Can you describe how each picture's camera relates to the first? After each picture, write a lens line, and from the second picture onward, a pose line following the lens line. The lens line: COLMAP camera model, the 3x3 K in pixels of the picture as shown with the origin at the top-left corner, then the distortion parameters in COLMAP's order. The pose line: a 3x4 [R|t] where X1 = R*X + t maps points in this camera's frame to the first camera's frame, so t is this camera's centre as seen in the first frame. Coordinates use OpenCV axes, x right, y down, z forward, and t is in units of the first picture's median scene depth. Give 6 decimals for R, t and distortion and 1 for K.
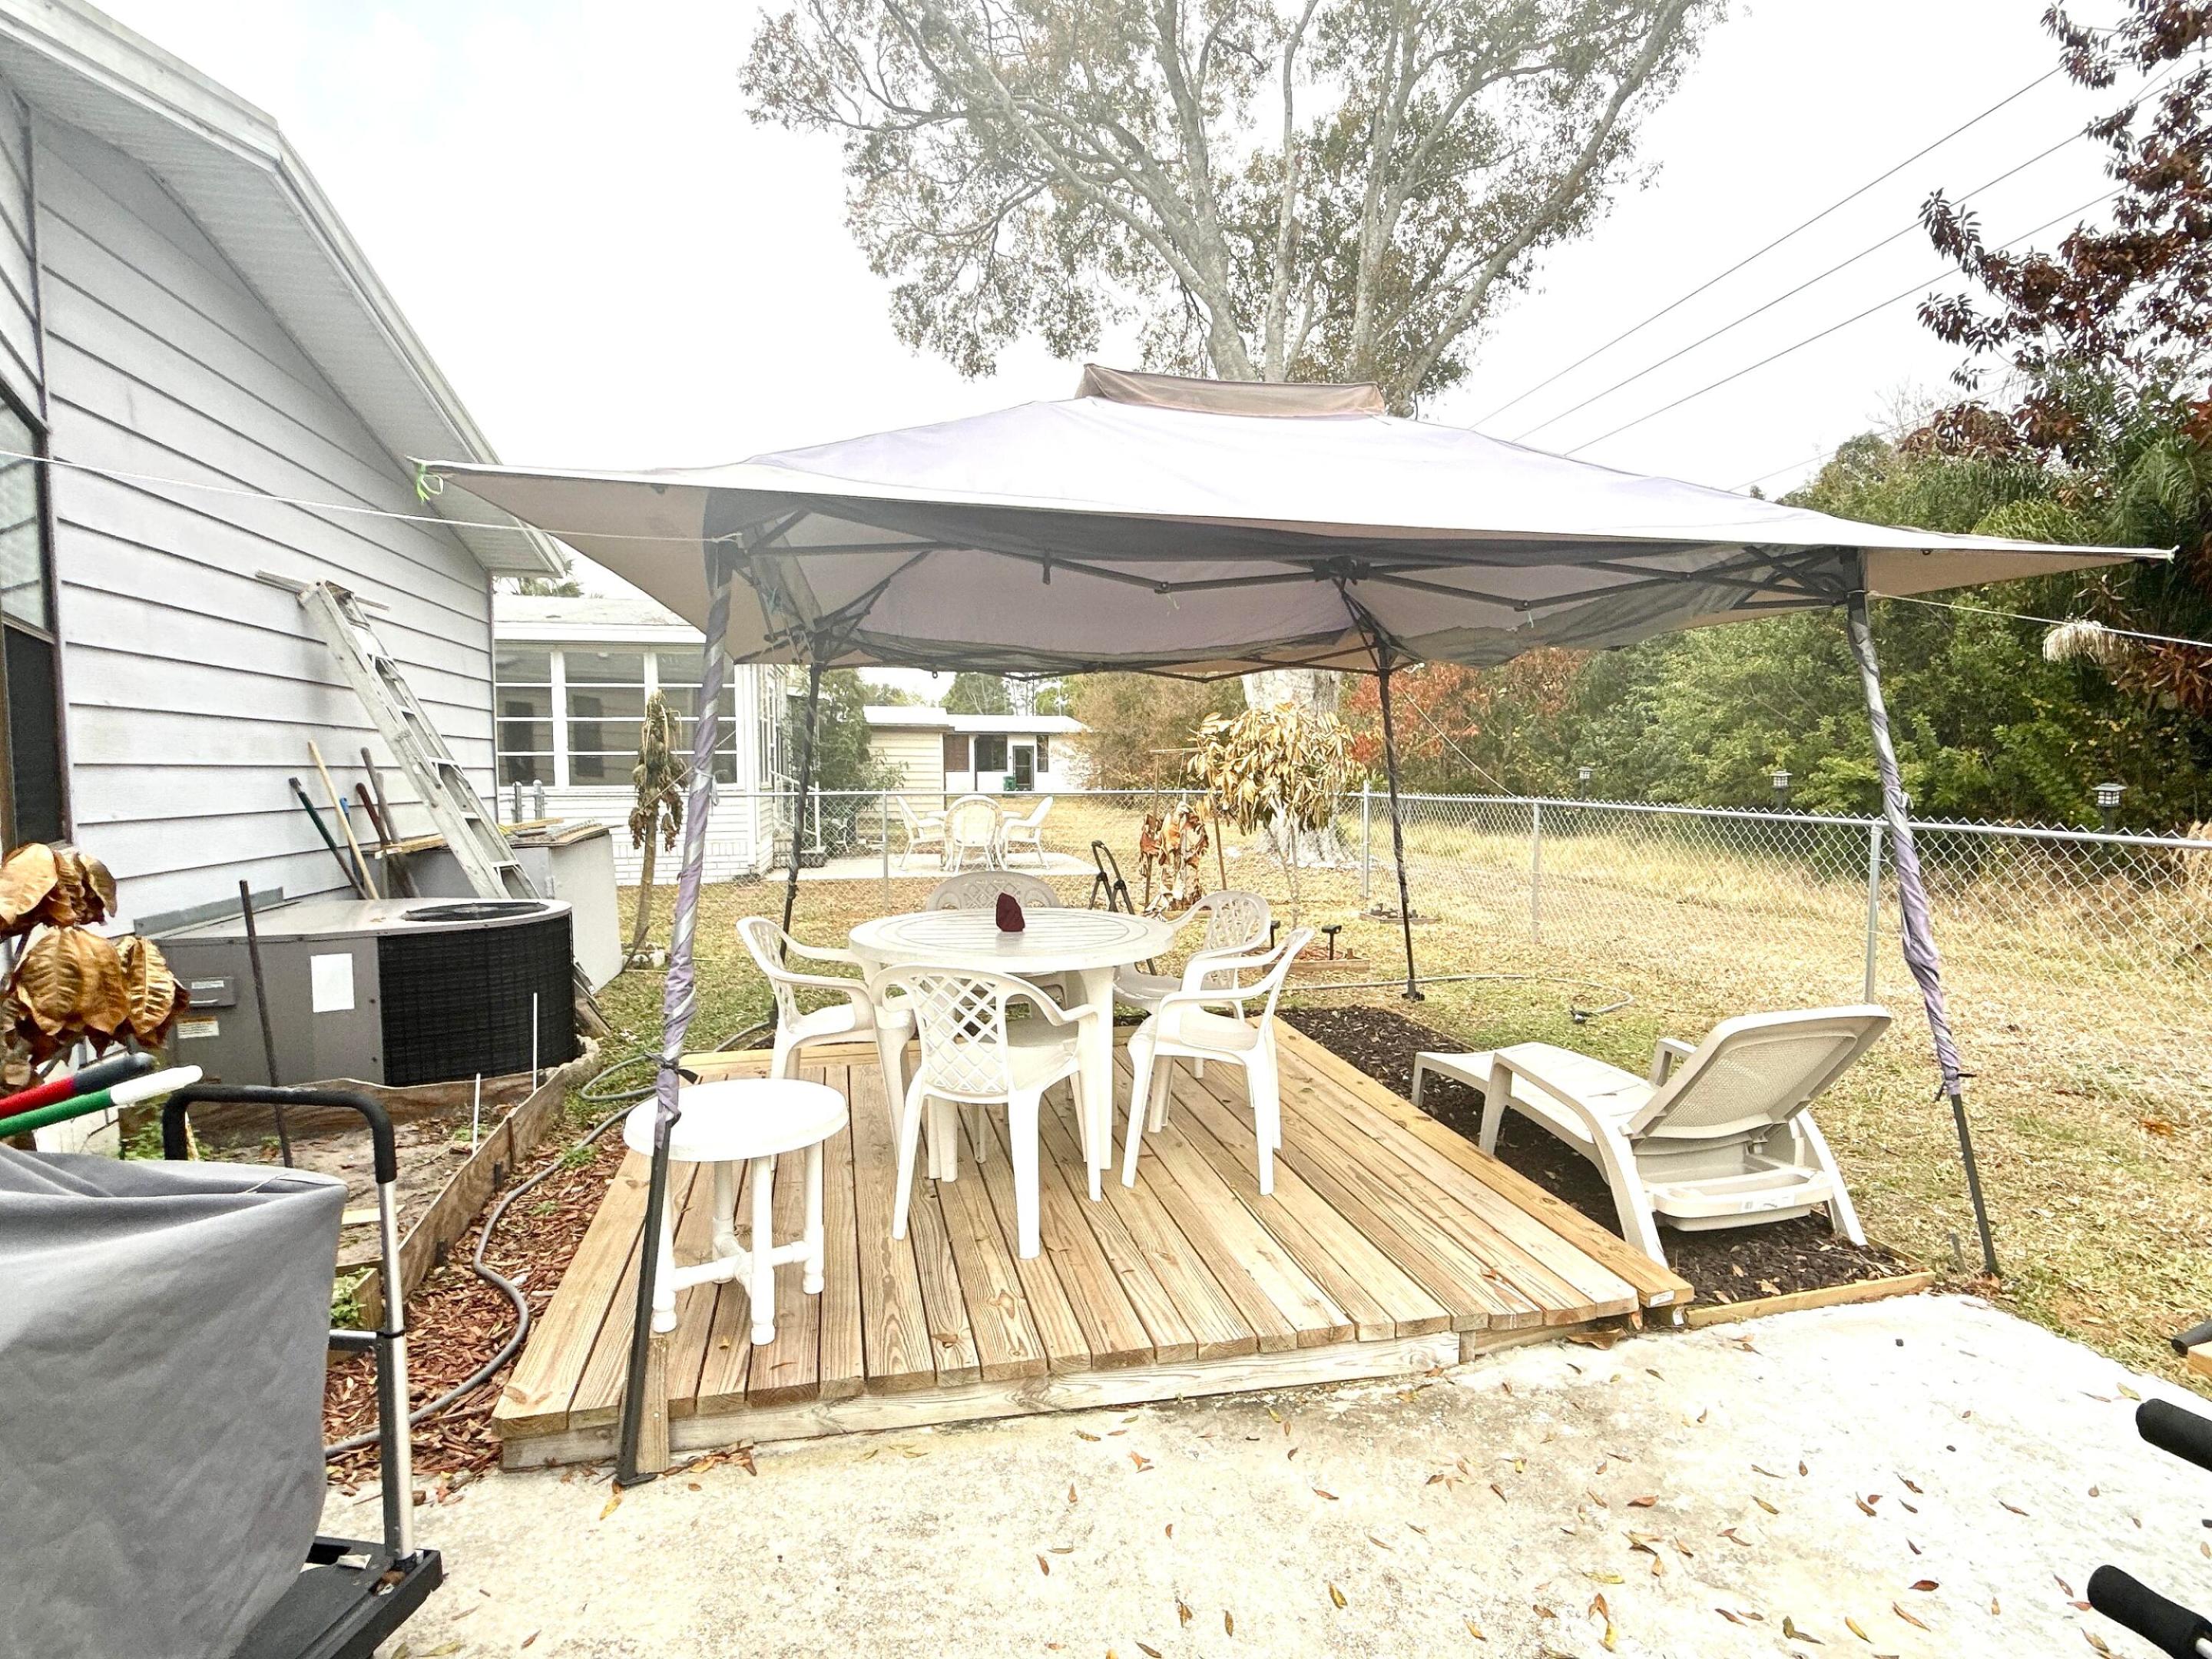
lens RADIAL K [[1094.1, 0, 1111.1], [0, 1094.1, 836.0], [0, 0, 1]] dist [-0.001838, 0.001875]
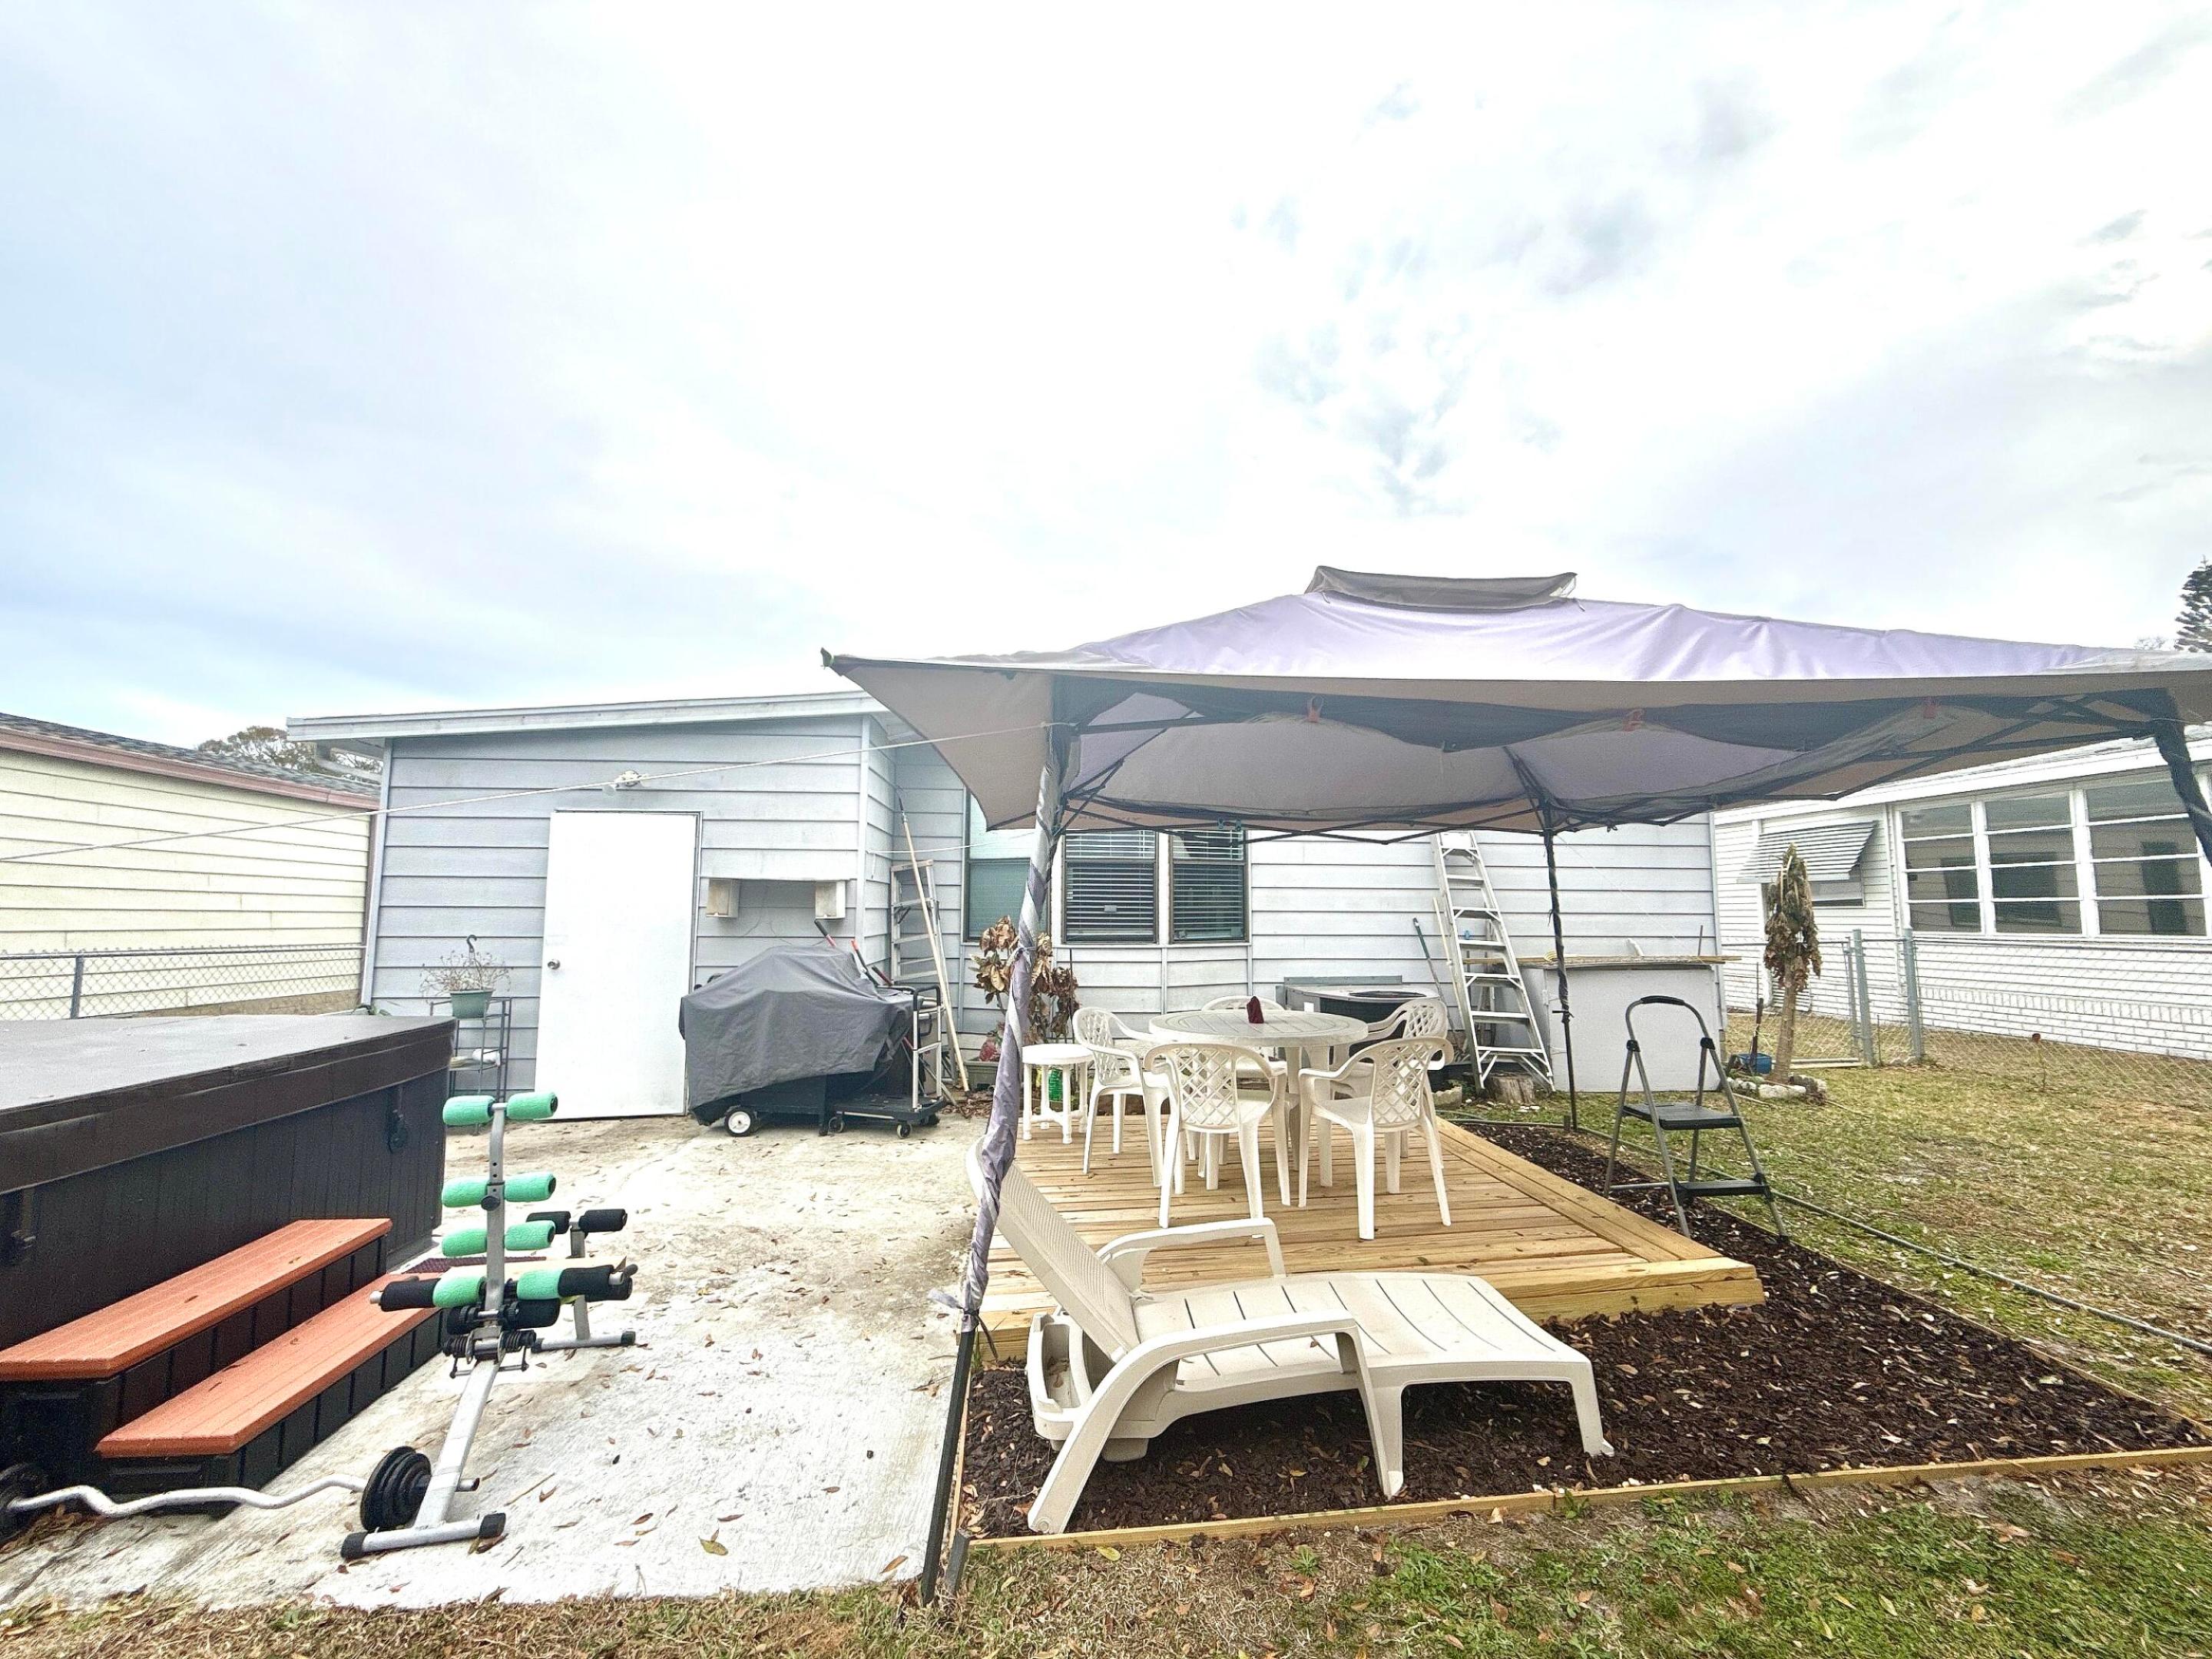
lens RADIAL K [[883.1, 0, 1114.9], [0, 883.1, 829.5], [0, 0, 1]] dist [0.000334, 0.000282]
pose [[-0.124193, -0.085513, -0.988566, 0.686751], [-0.066208, 0.994773, -0.077732, -0.043429], [0.990047, 0.055797, -0.129205, 0.560095]]
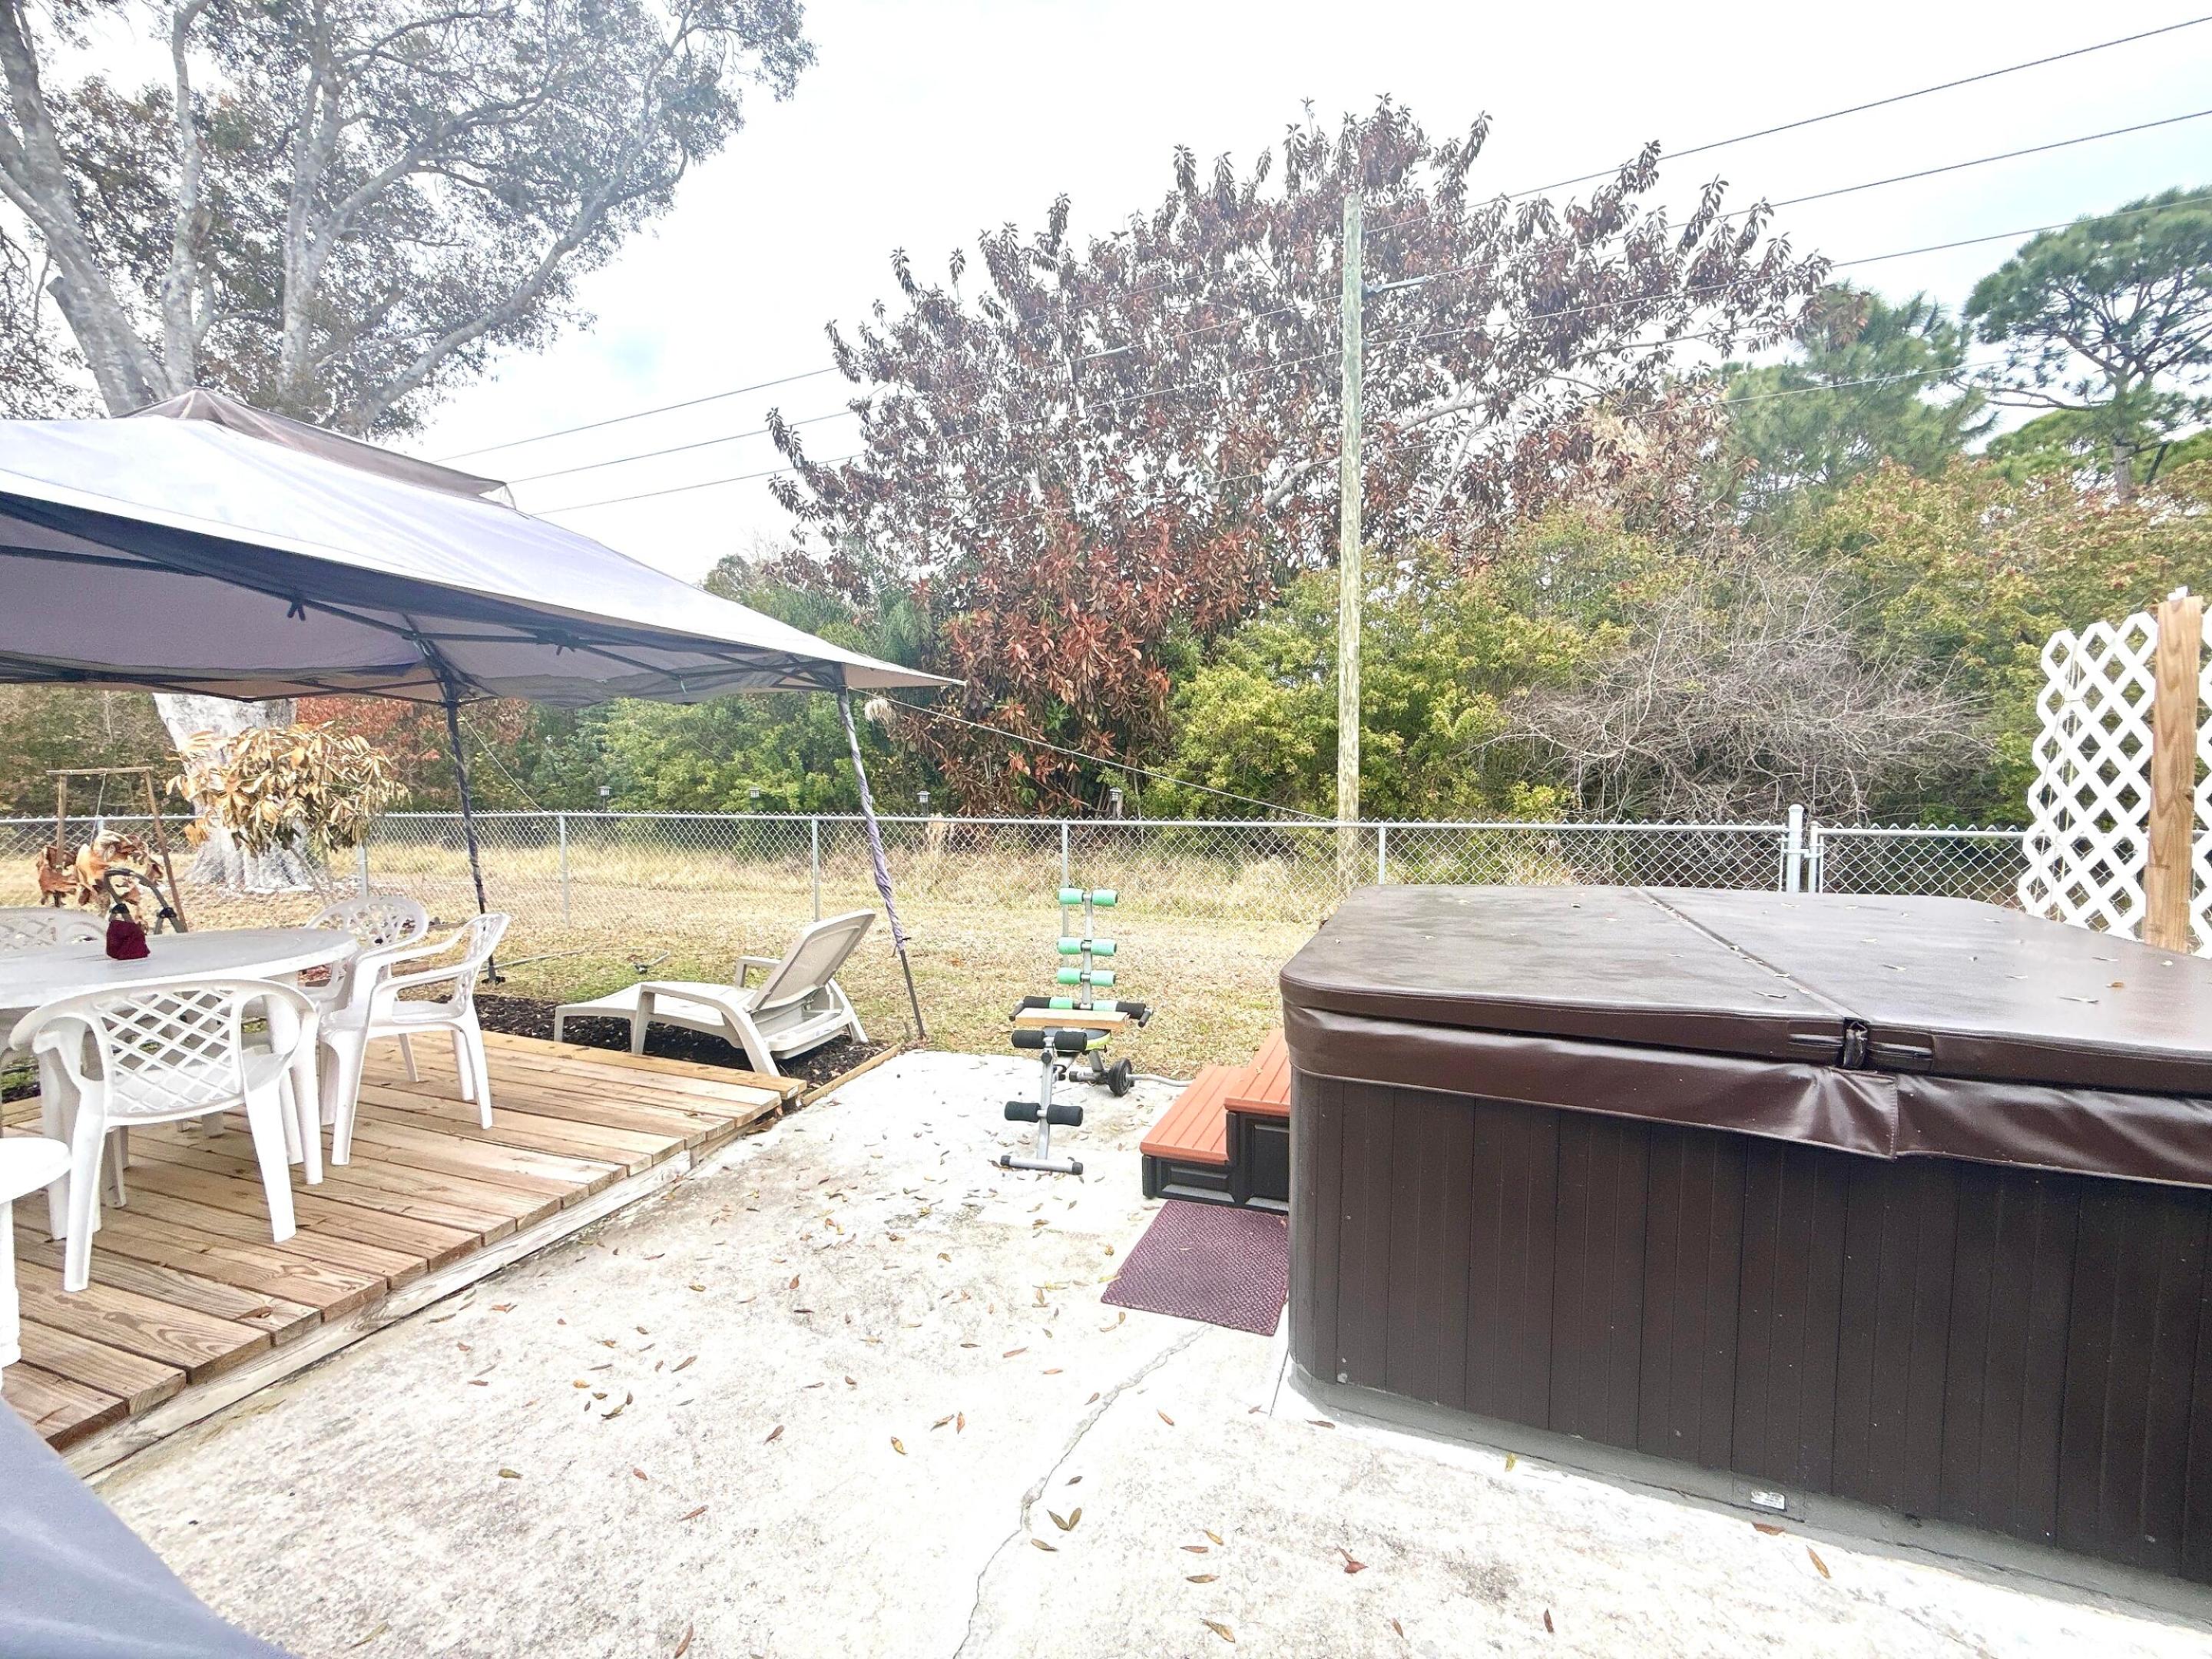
lens RADIAL K [[883.1, 0, 1095.4], [0, 883.1, 827.2], [0, 0, 1]] dist [0.000334, 0.000282]
pose [[0.548078, -0.045928, 0.835165, -0.160213], [0.061294, 0.998012, 0.014658, 0.008033], [-0.834178, 0.043157, 0.549804, -0.073993]]
